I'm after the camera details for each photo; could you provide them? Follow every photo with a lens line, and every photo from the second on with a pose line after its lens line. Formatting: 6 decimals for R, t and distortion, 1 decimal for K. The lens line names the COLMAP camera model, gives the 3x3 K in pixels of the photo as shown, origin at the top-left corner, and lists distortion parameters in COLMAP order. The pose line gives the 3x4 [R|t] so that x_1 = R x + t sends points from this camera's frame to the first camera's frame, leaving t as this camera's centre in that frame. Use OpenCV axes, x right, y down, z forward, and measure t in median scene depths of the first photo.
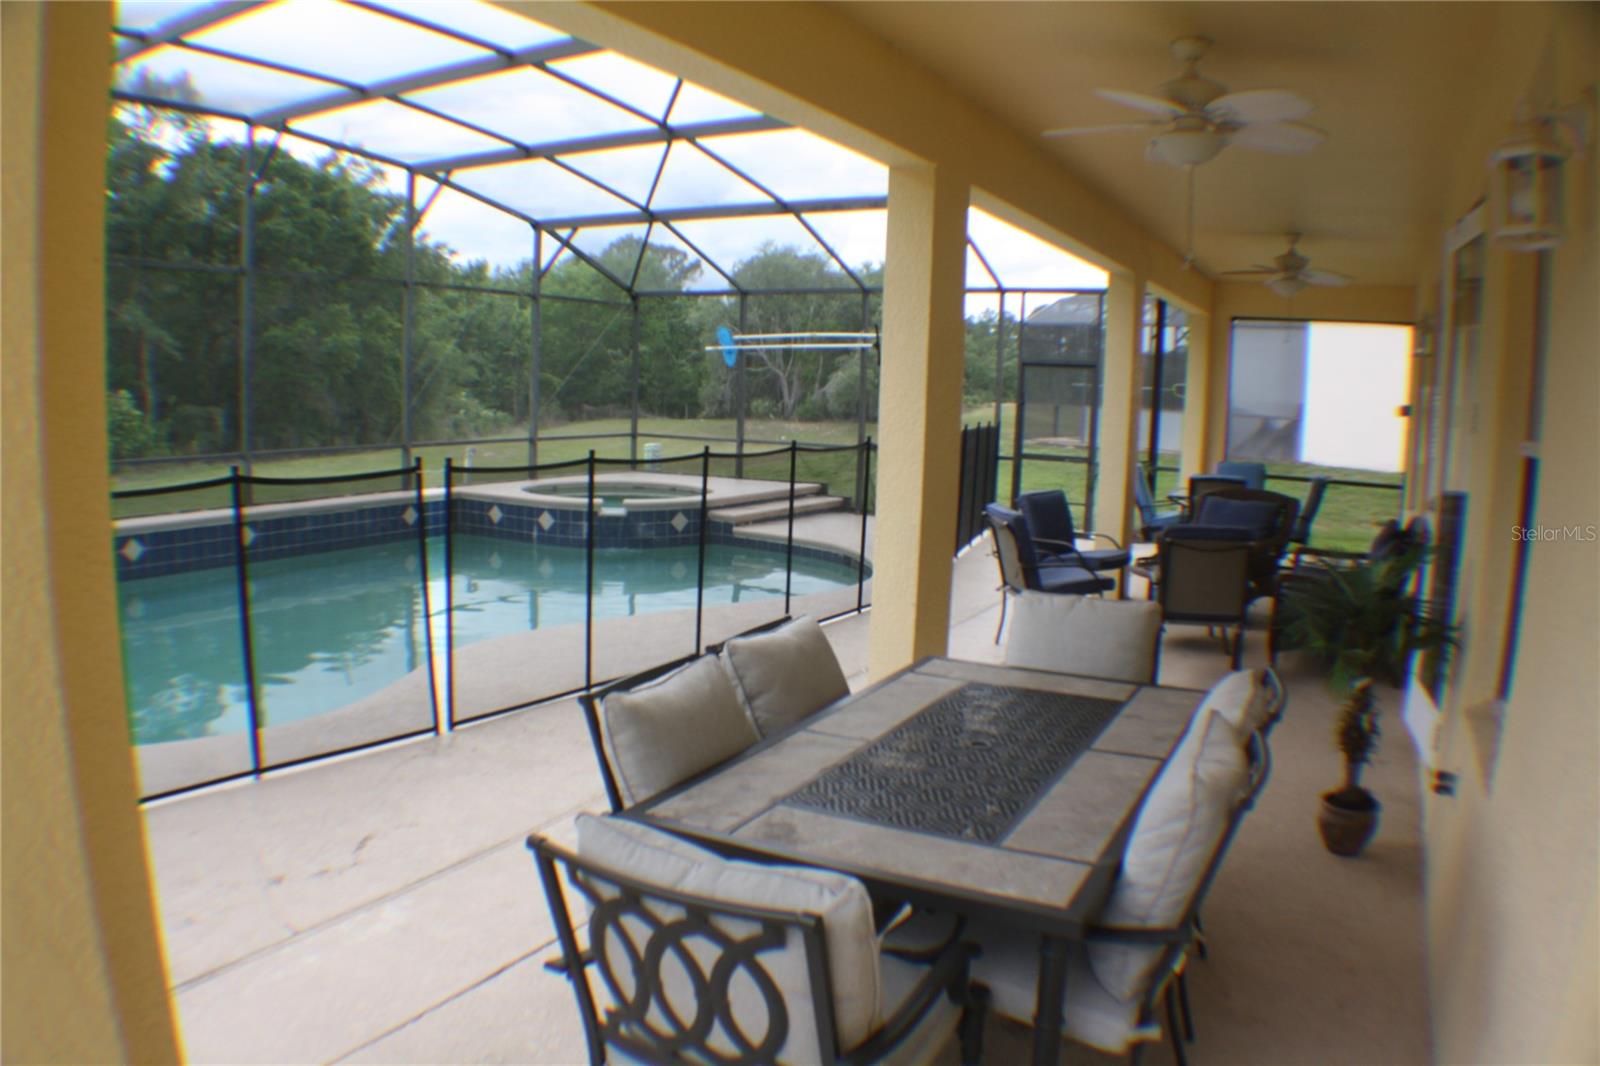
lens RADIAL K [[1179.9, 0, 794.4], [0, 1179.9, 533.0], [0, 0, 1]] dist [-0.244015, 0.077362]
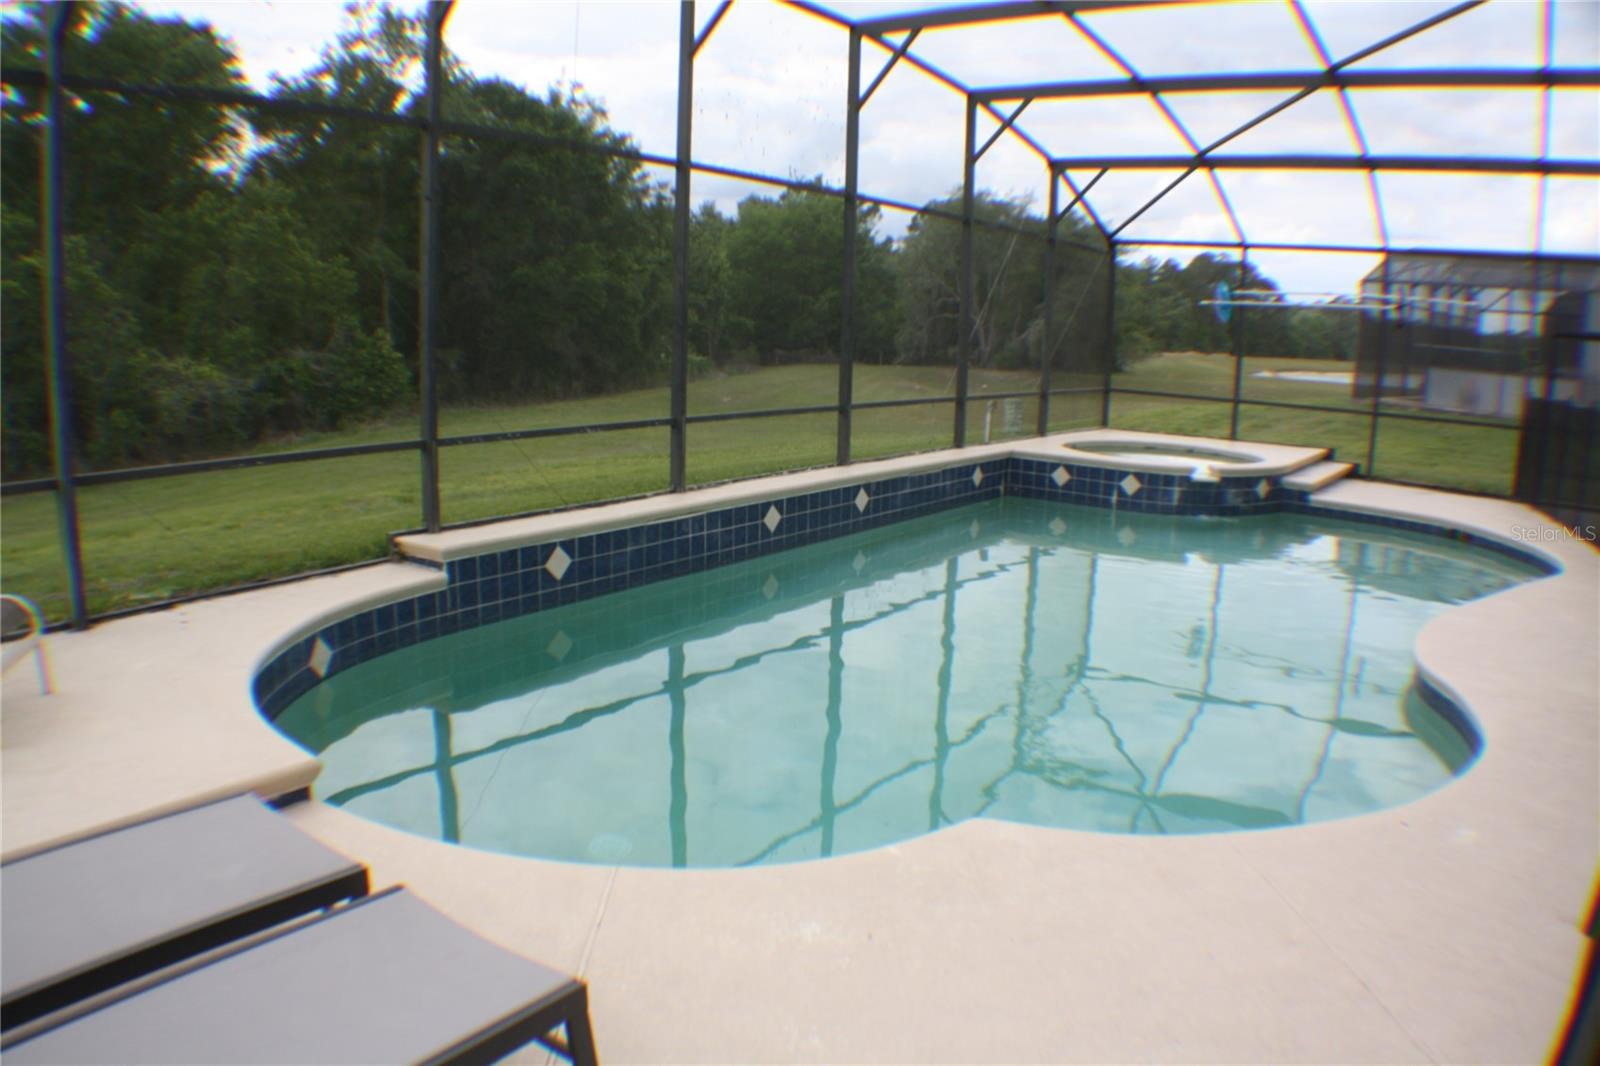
lens RADIAL K [[1179.9, 0, 810.9], [0, 1179.9, 525.9], [0, 0, 1]] dist [-0.244015, 0.077362]
pose [[0.995137, 0.018095, -0.096824, -0.115435], [-0.014169, 0.999055, 0.041088, -0.003783], [0.097476, -0.039517, 0.994453, 0.017617]]
